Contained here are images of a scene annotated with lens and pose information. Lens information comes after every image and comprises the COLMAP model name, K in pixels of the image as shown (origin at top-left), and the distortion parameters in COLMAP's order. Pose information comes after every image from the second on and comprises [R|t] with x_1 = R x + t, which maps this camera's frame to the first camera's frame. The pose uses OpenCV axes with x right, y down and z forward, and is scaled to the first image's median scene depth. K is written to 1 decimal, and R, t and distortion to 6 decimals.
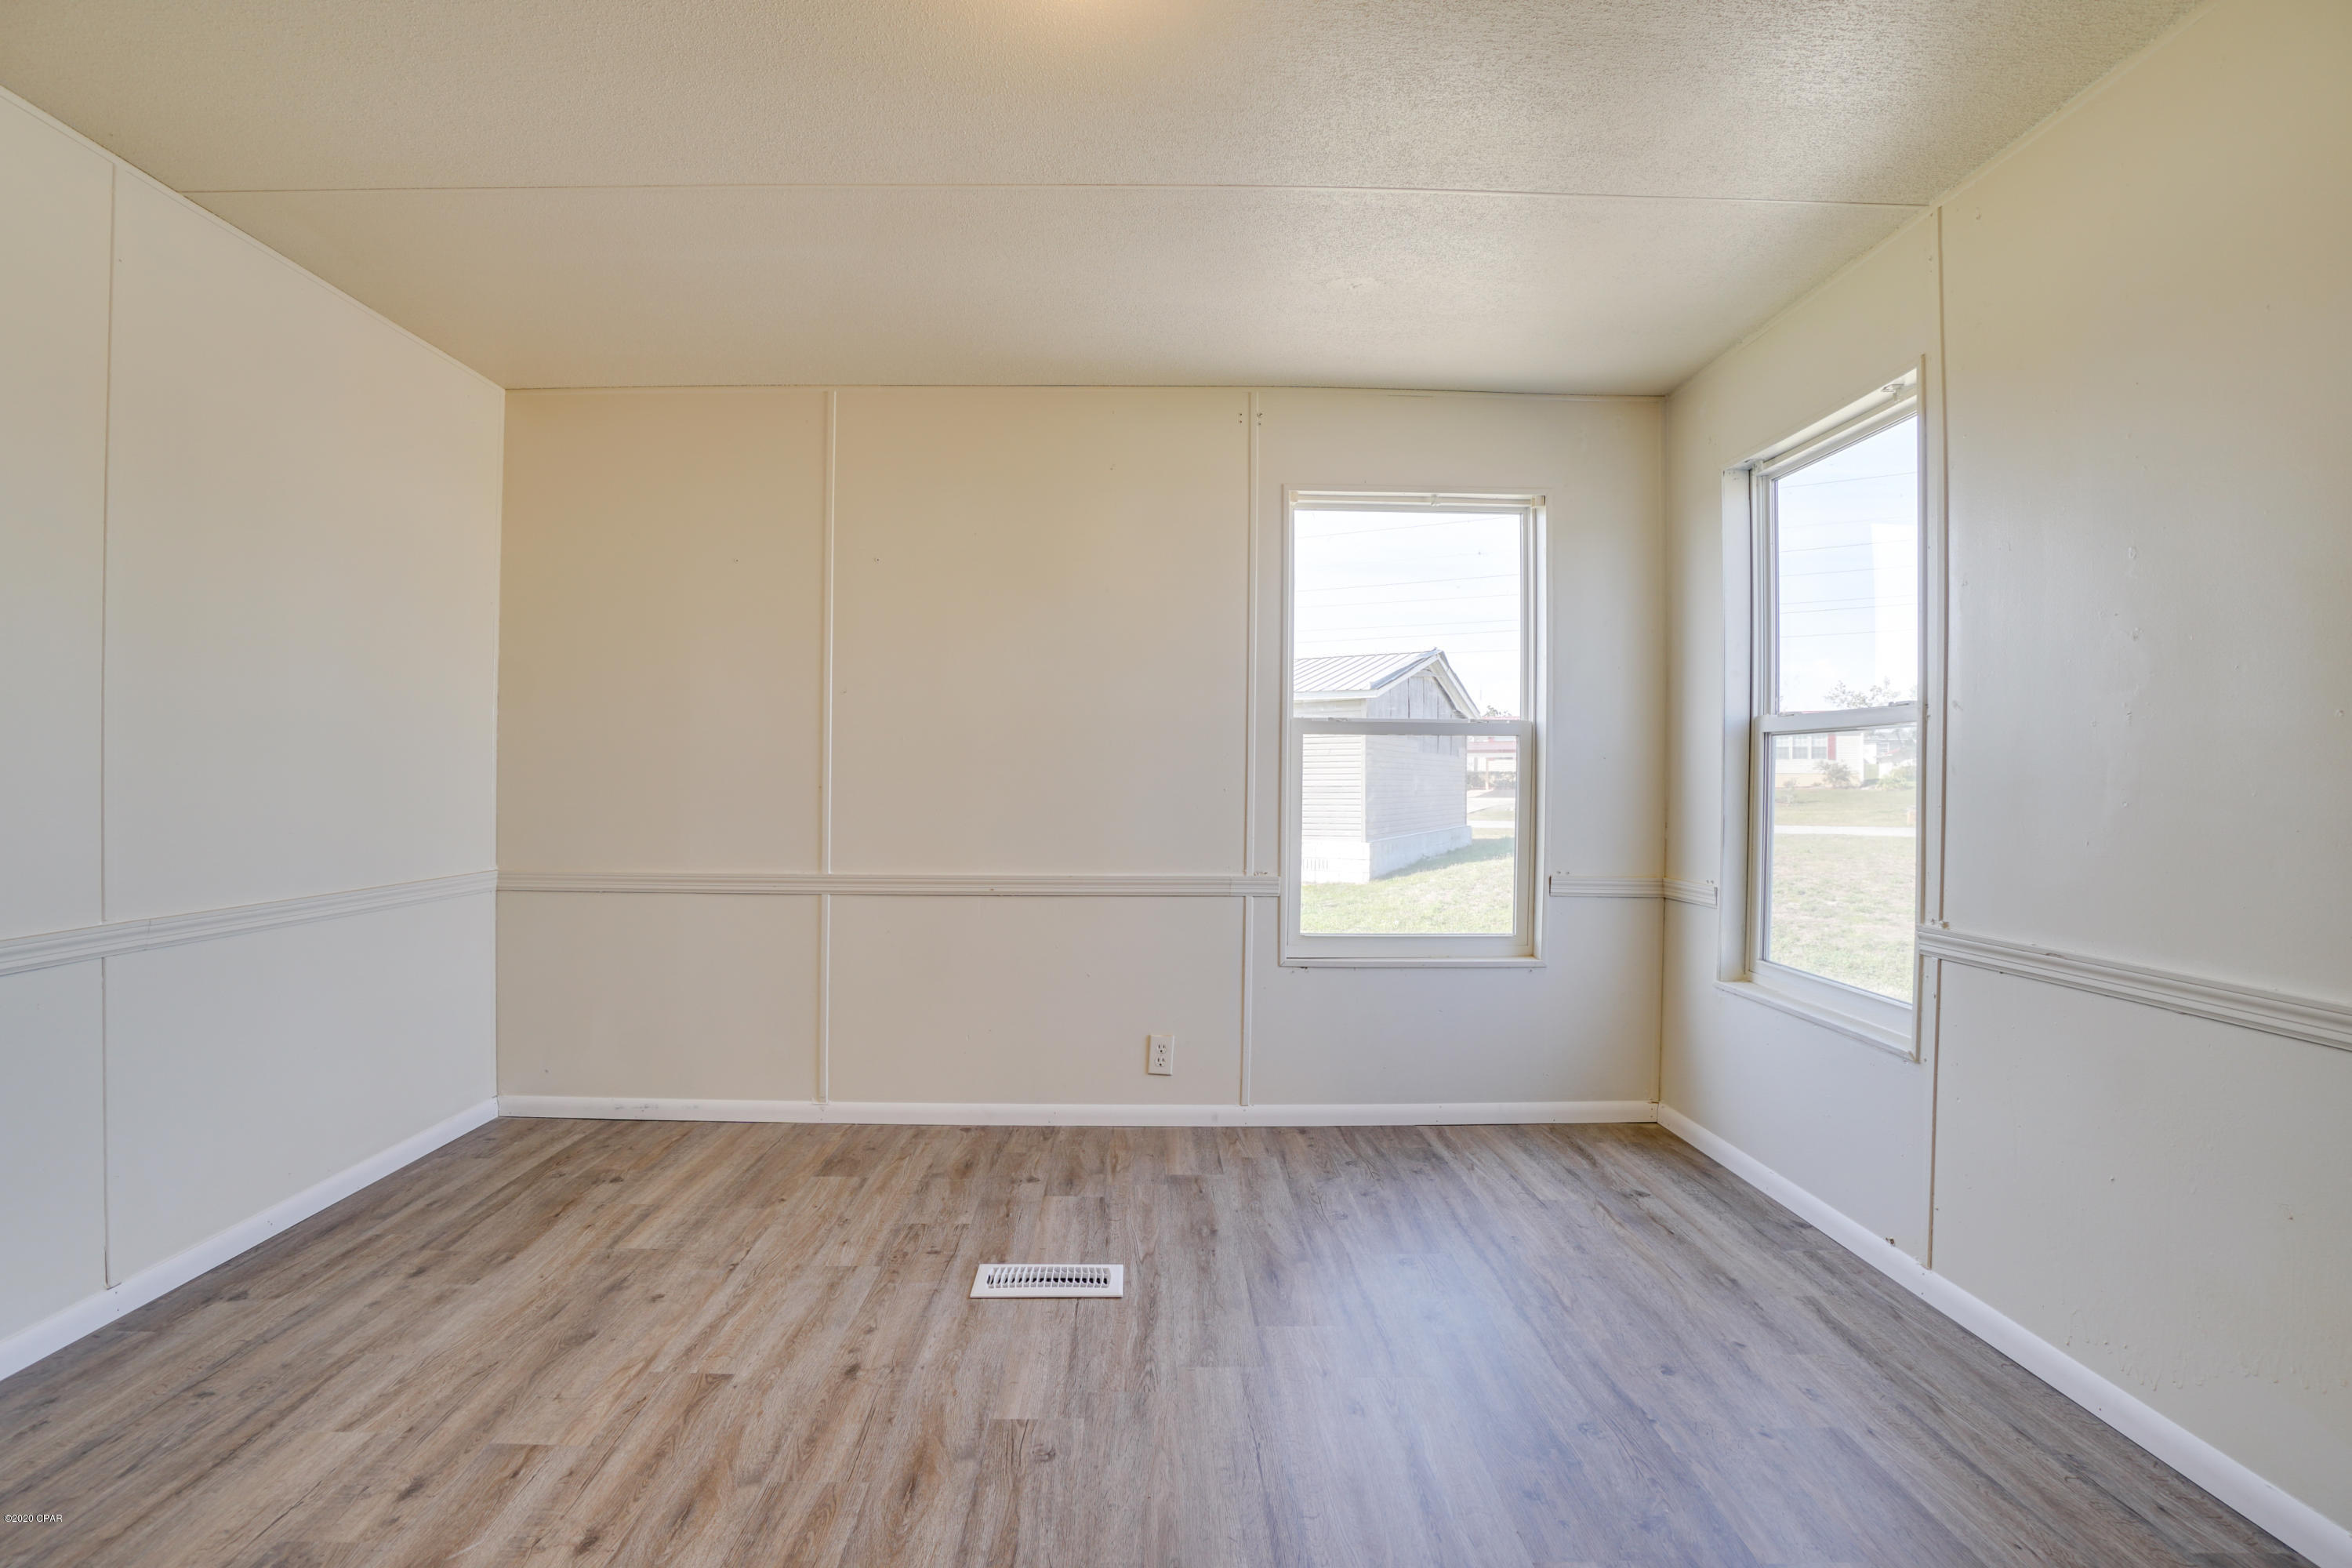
lens RADIAL K [[1099.7, 0, 1146.5], [0, 1099.7, 778.5], [0, 0, 1]] dist [-0.071660, 0.024107]
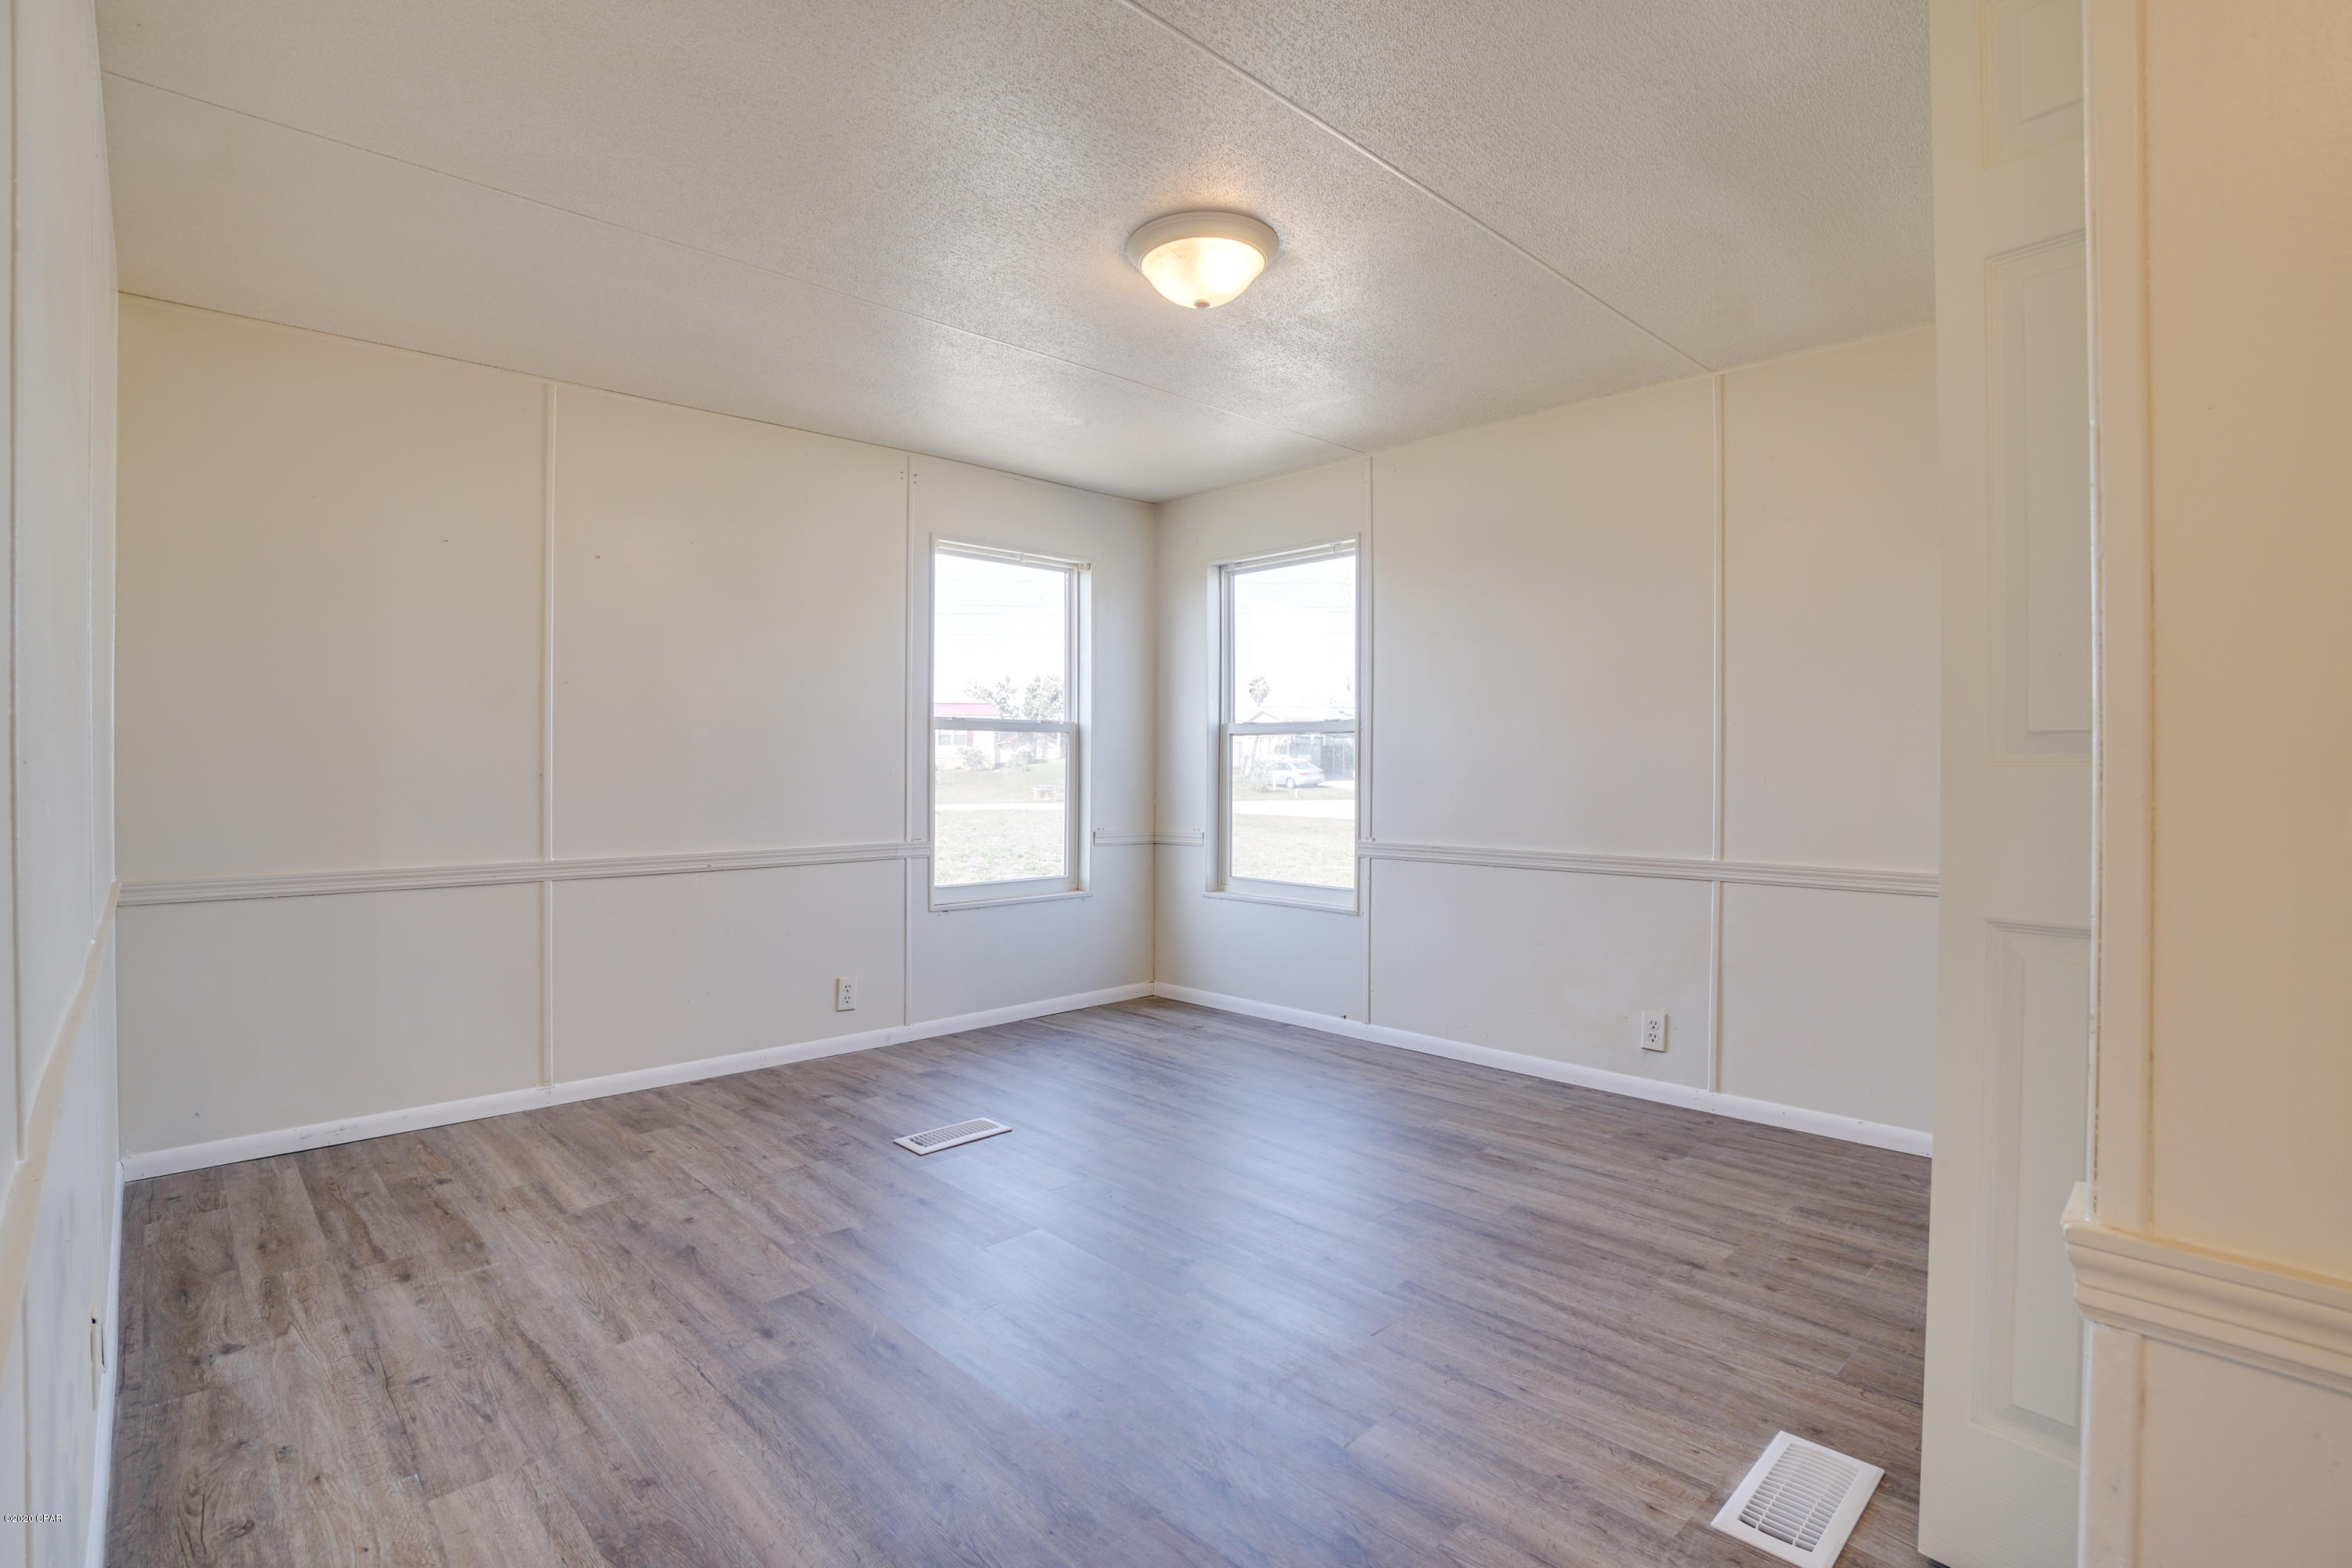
lens RADIAL K [[1099.7, 0, 1146.5], [0, 1099.7, 778.5], [0, 0, 1]] dist [-0.071660, 0.024107]
pose [[0.743725, -0.013941, 0.668340, -0.625018], [0.004889, 0.999869, 0.015416, -0.002342], [-0.668468, -0.008198, 0.743696, -0.132458]]
